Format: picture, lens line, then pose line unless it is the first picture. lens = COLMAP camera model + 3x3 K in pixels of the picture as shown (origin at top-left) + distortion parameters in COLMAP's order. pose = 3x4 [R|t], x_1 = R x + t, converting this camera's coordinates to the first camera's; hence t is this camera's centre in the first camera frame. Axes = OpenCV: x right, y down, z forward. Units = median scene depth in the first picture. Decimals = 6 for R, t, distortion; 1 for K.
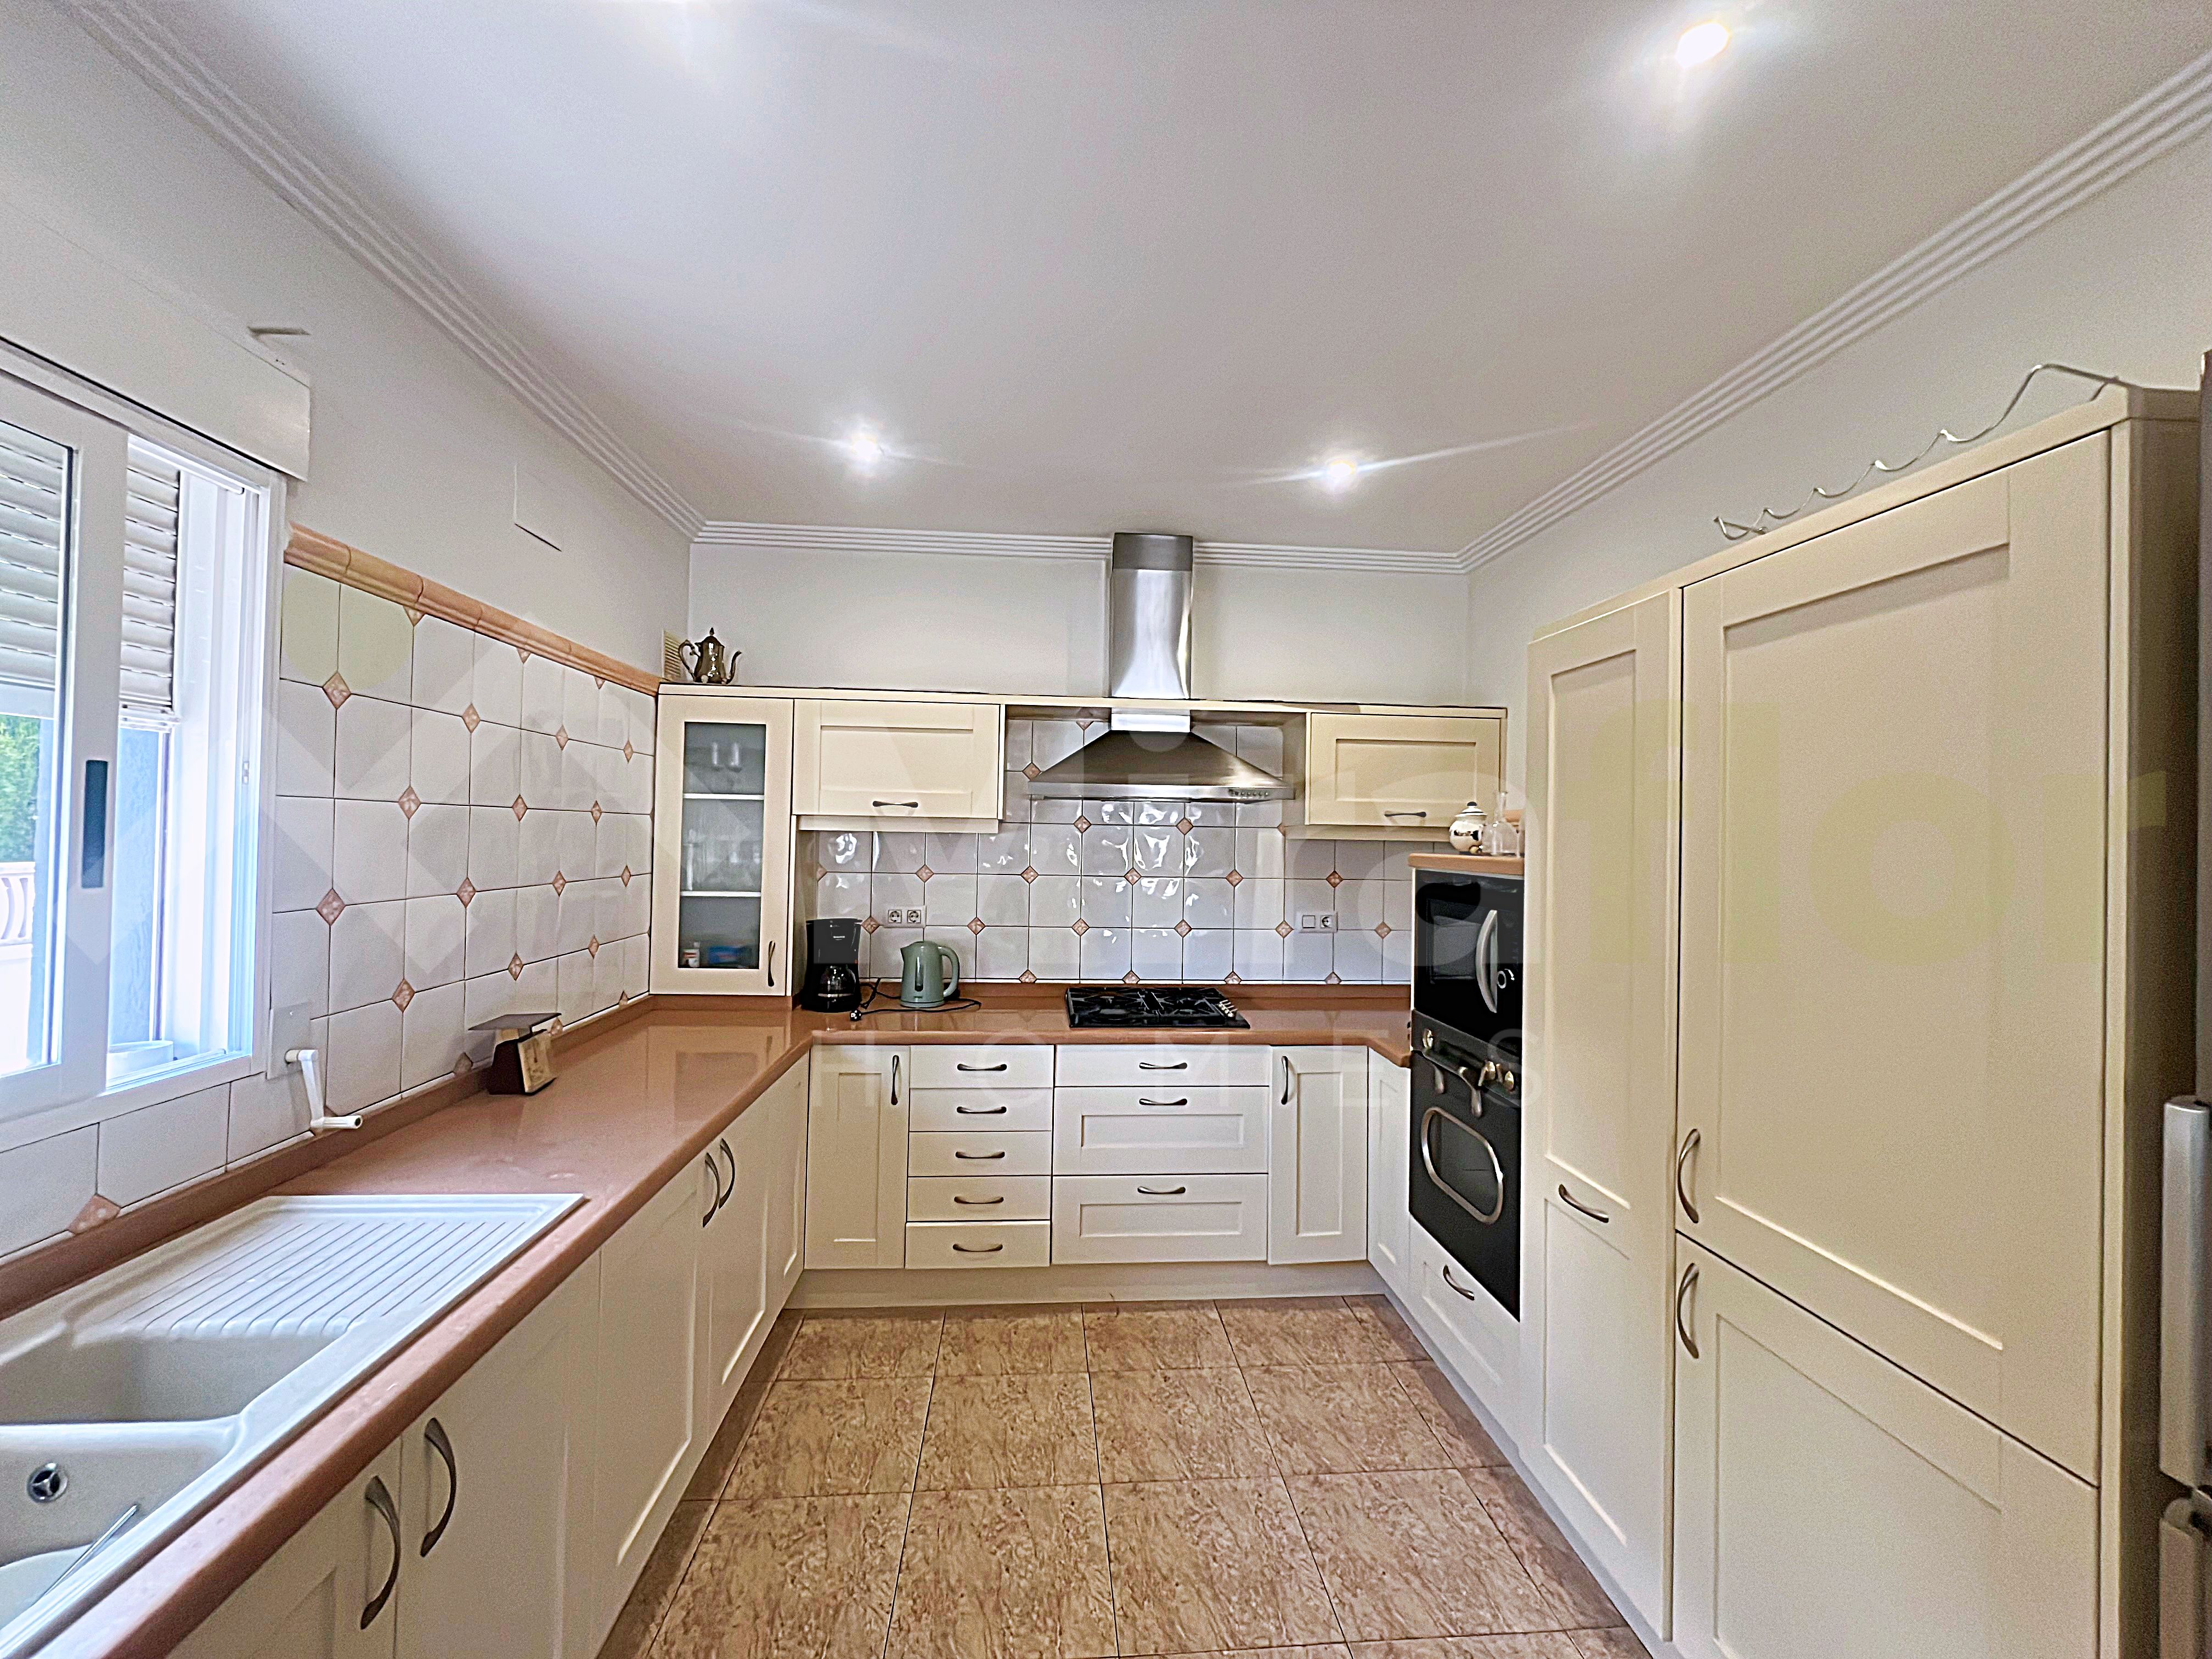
lens RADIAL K [[884.0, 0, 1101.9], [0, 884.0, 827.9], [0, 0, 1]] dist [-0.002325, 0.001052]
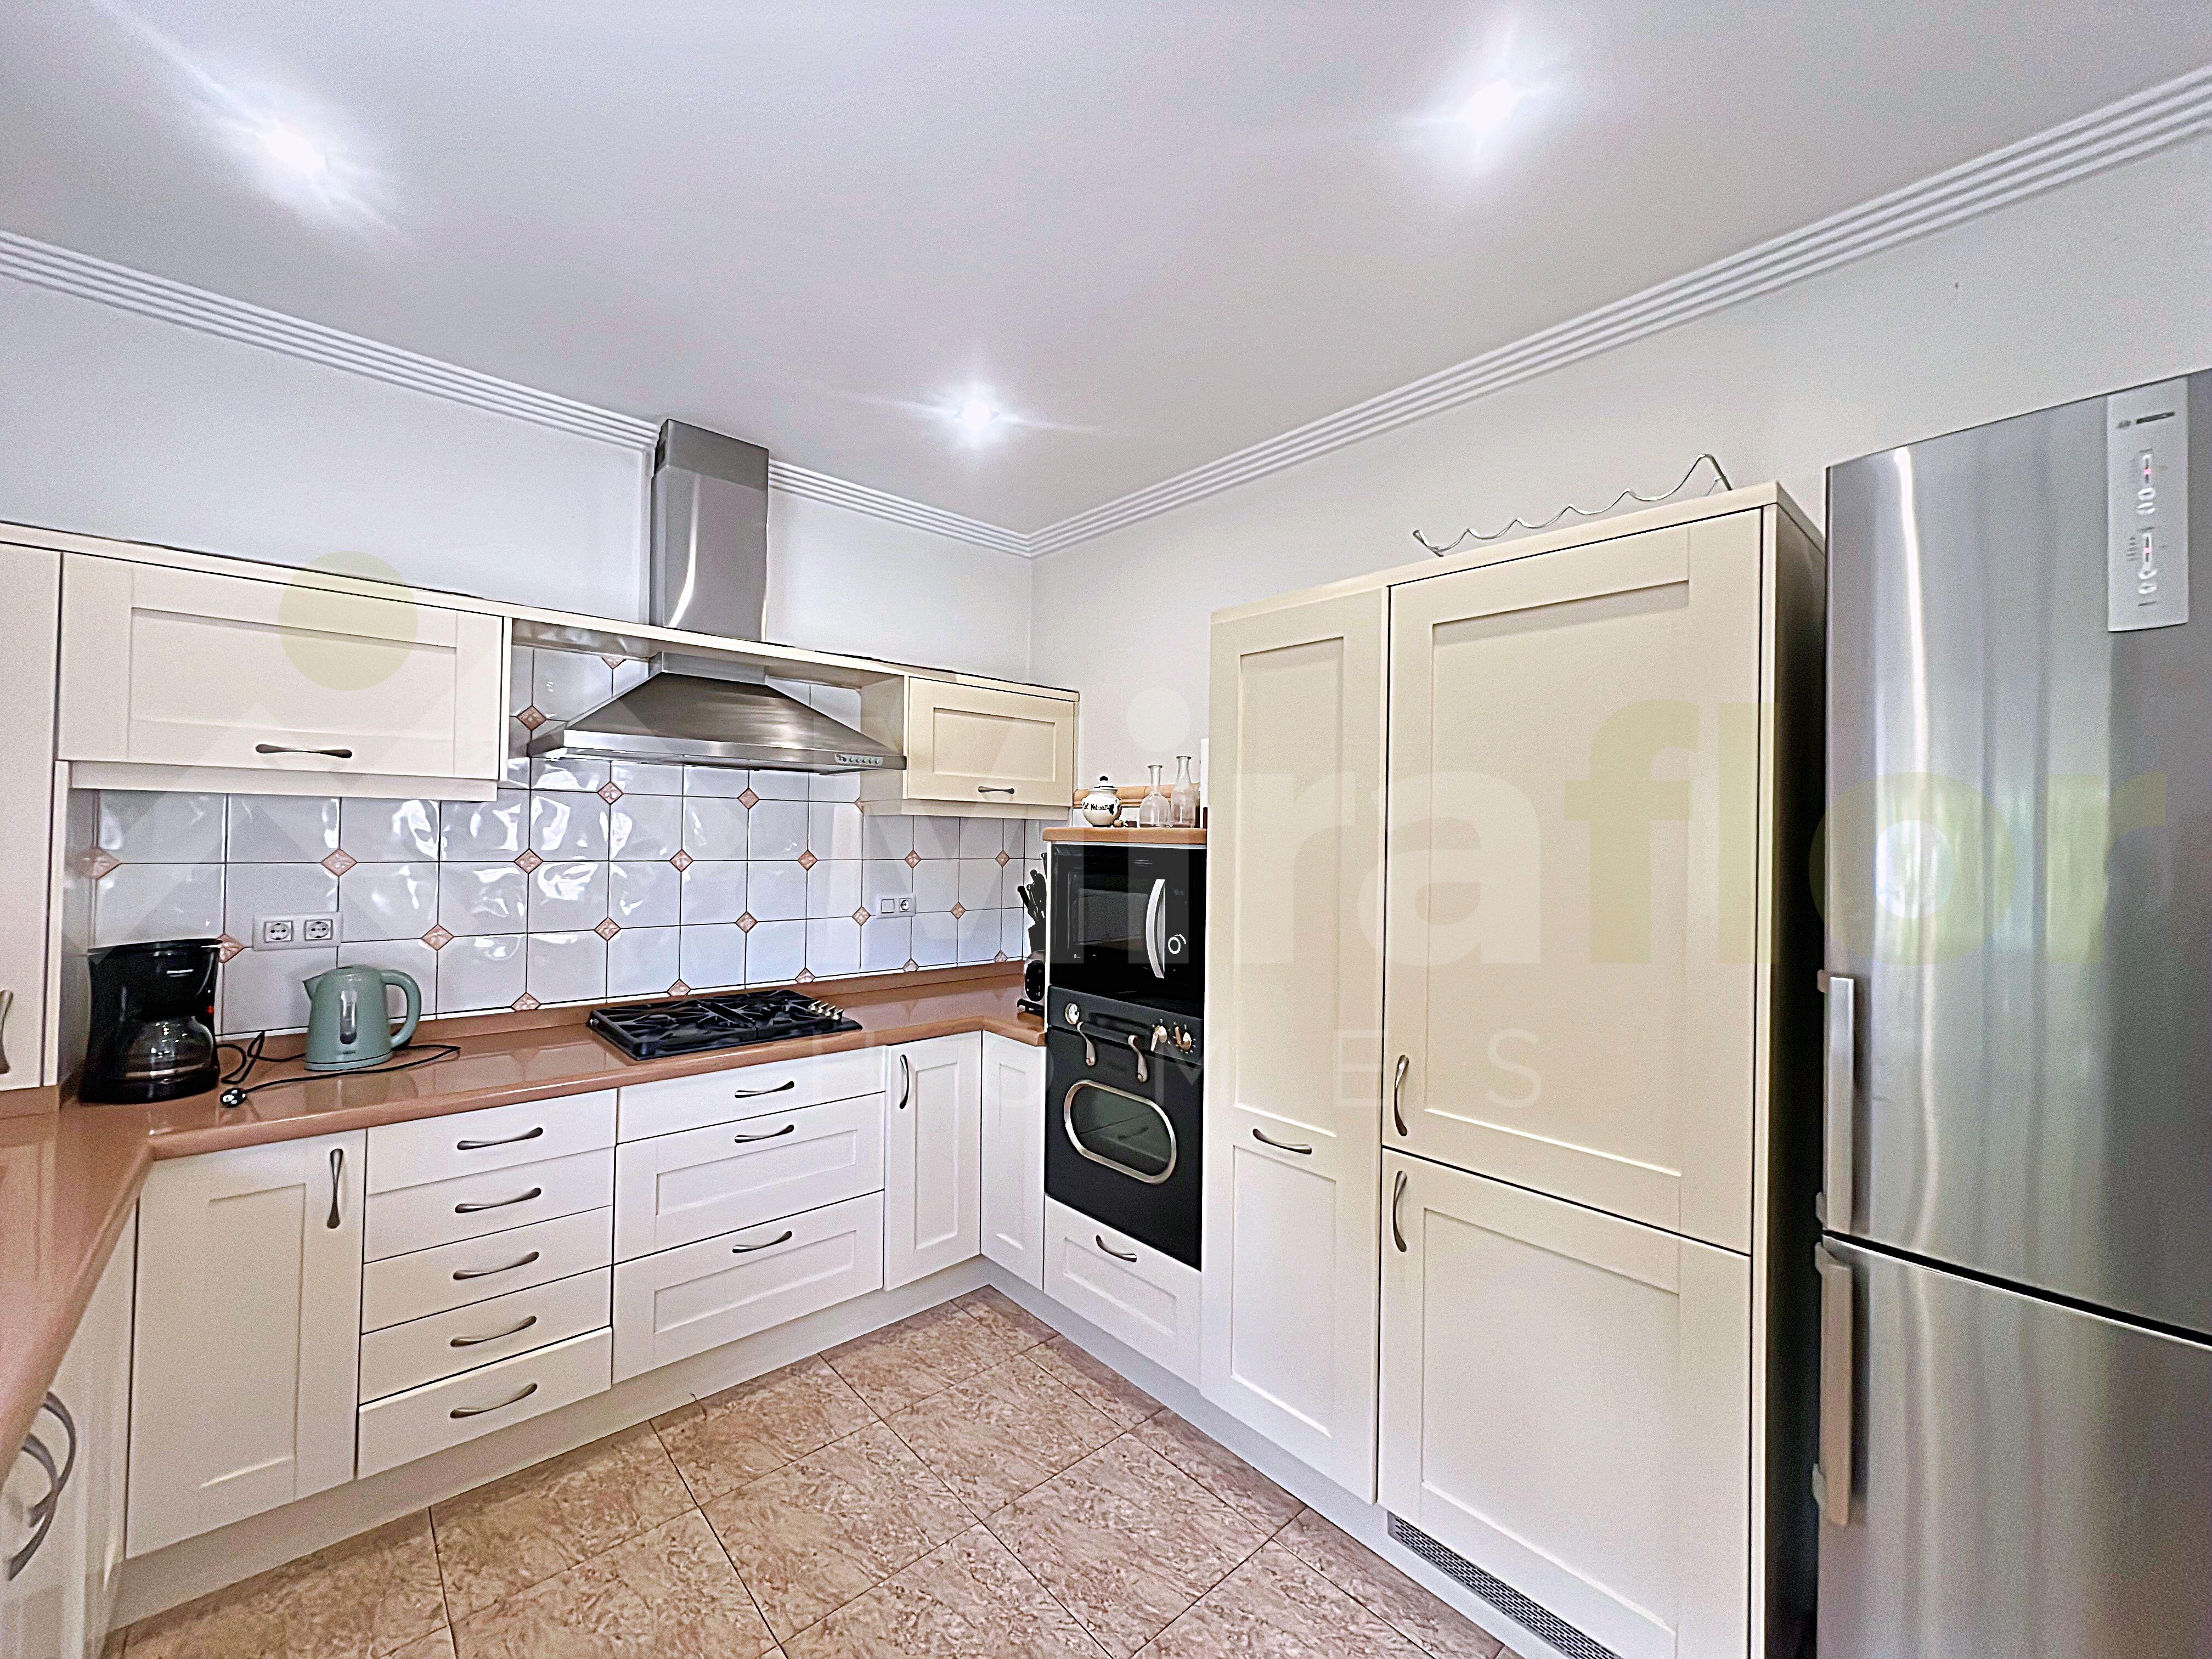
lens RADIAL K [[884.0, 0, 1099.4], [0, 884.0, 829.2], [0, 0, 1]] dist [-0.002325, 0.001052]
pose [[0.790929, 0.000892, 0.611907, -0.188832], [-0.008700, 0.999914, 0.009788, 0.019384], [-0.611846, -0.013066, 0.790869, 0.175783]]
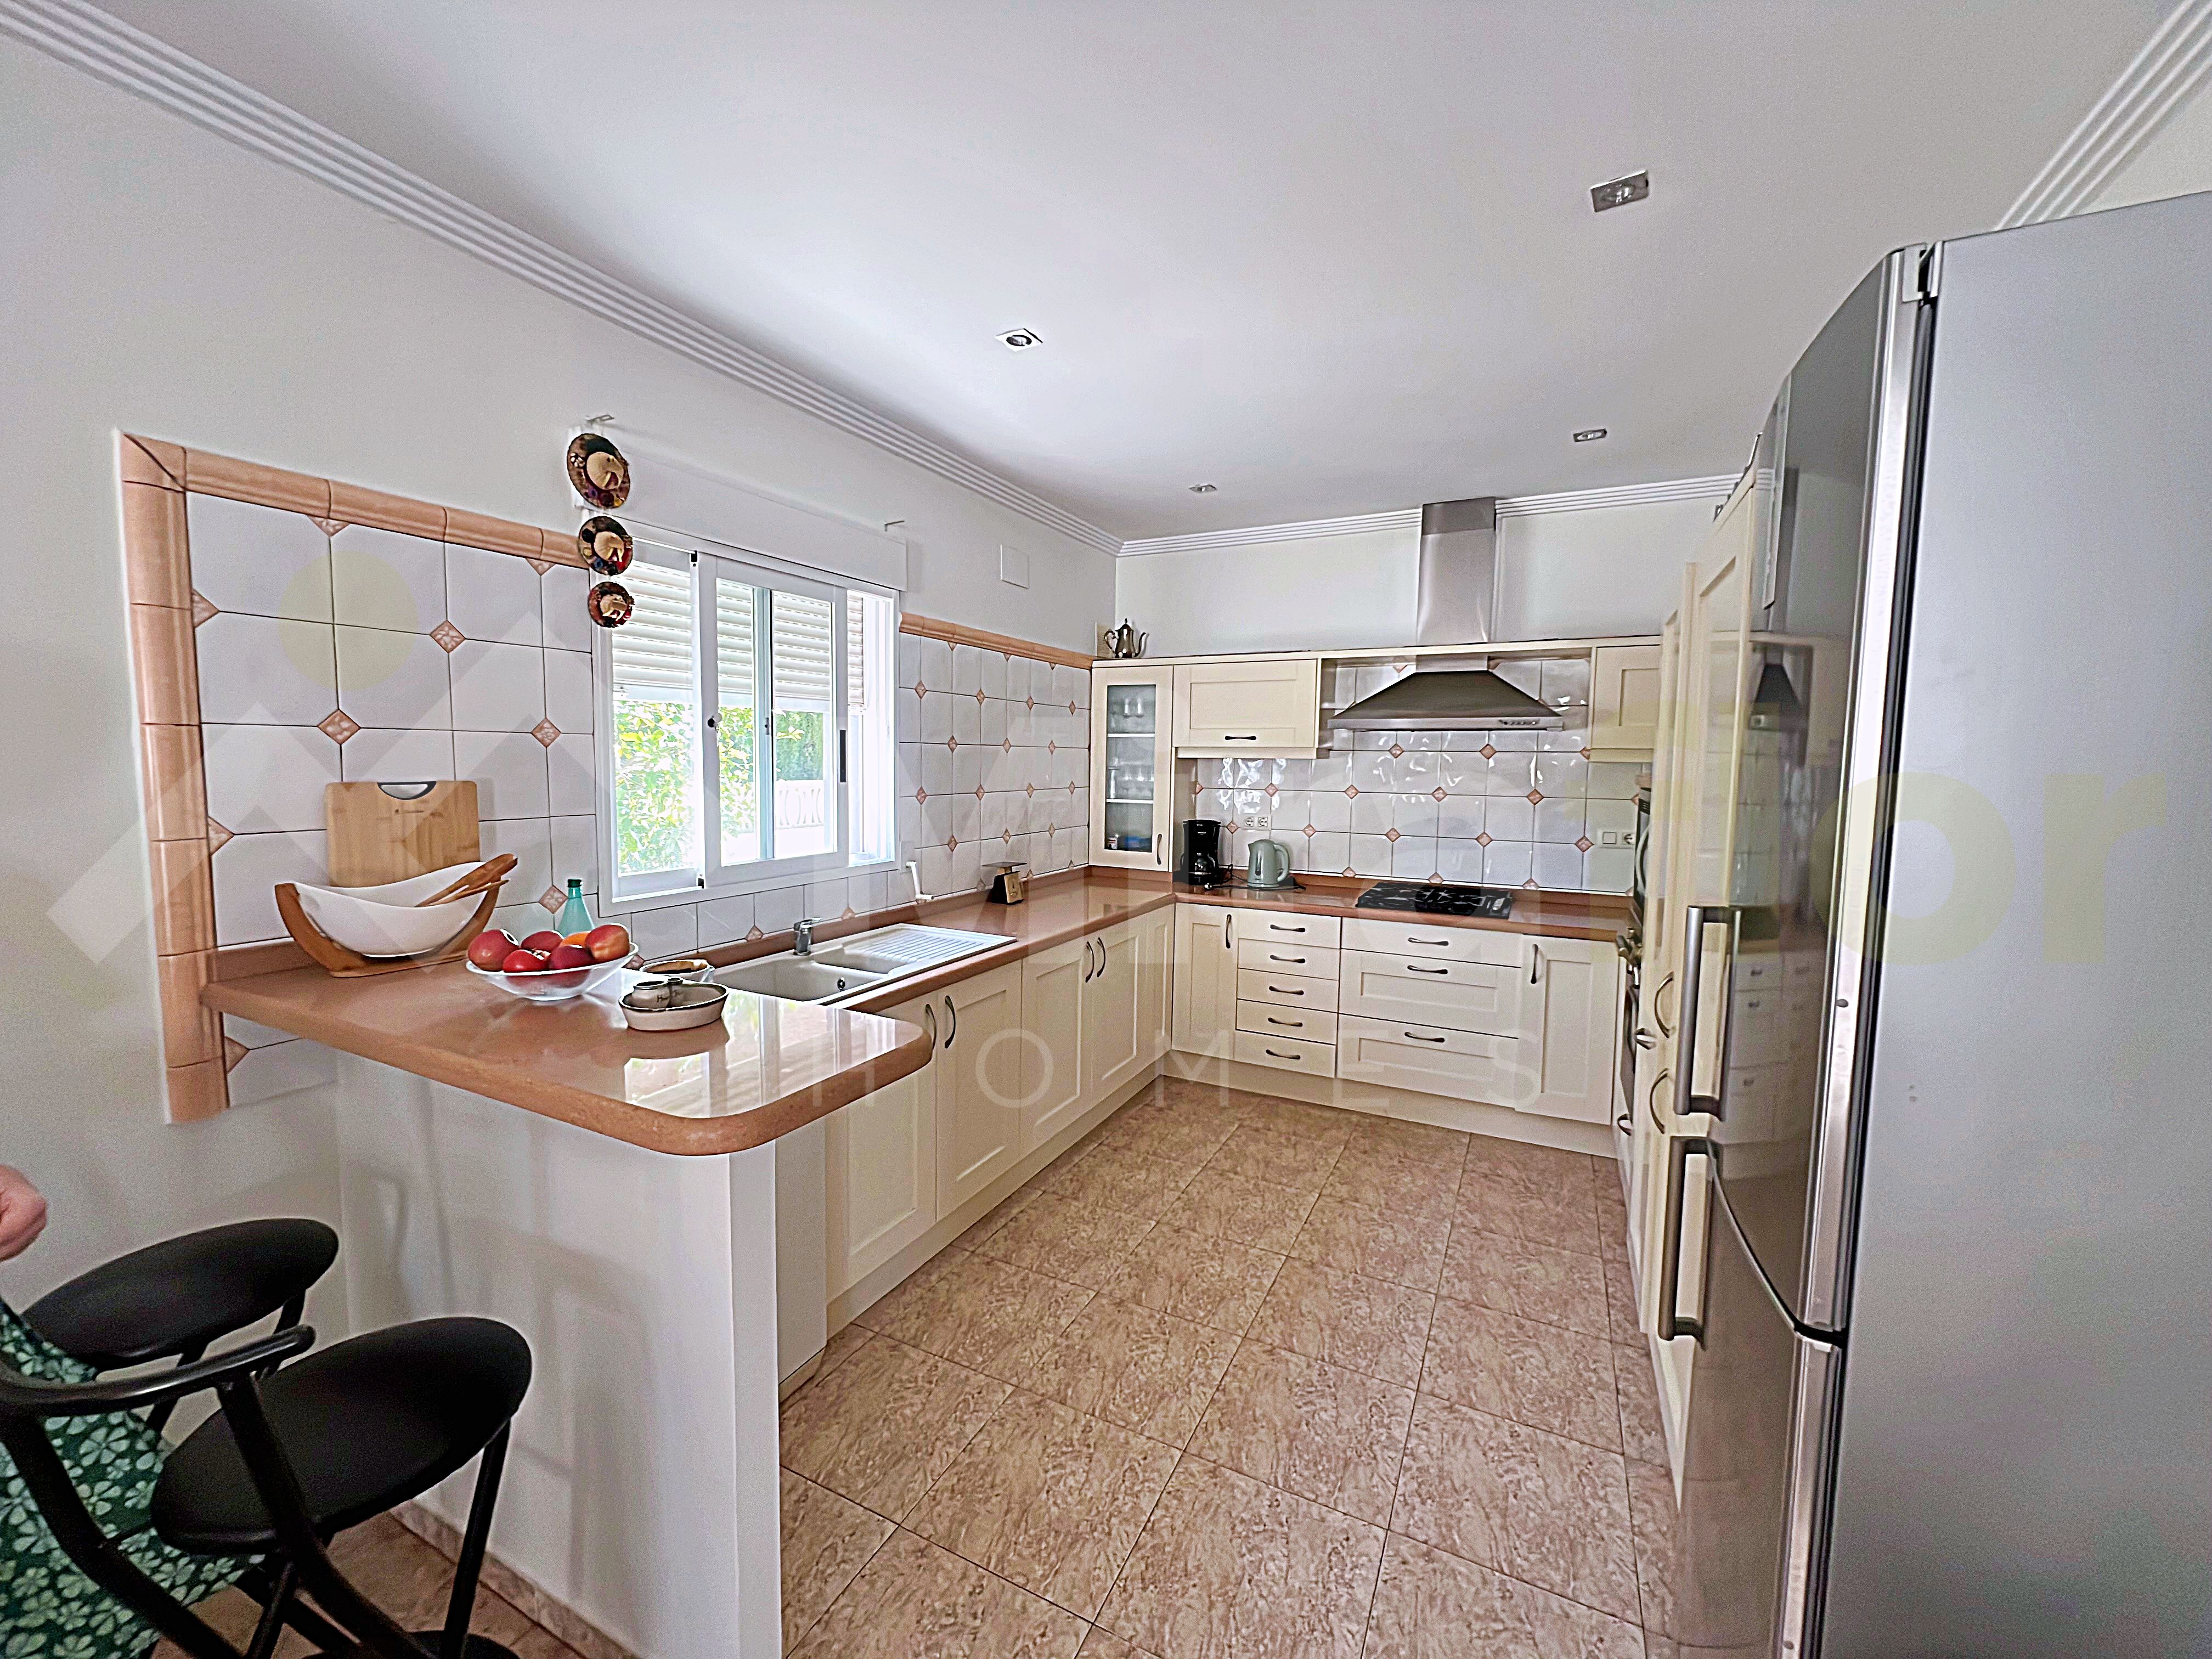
lens RADIAL K [[884.0, 0, 1096.7], [0, 884.0, 828.2], [0, 0, 1]] dist [-0.002325, 0.001052]
pose [[0.850491, 0.033236, -0.524938, 0.331792], [0.008688, 0.996978, 0.077199, 0.005238], [0.525917, -0.070218, 0.847632, -0.318934]]
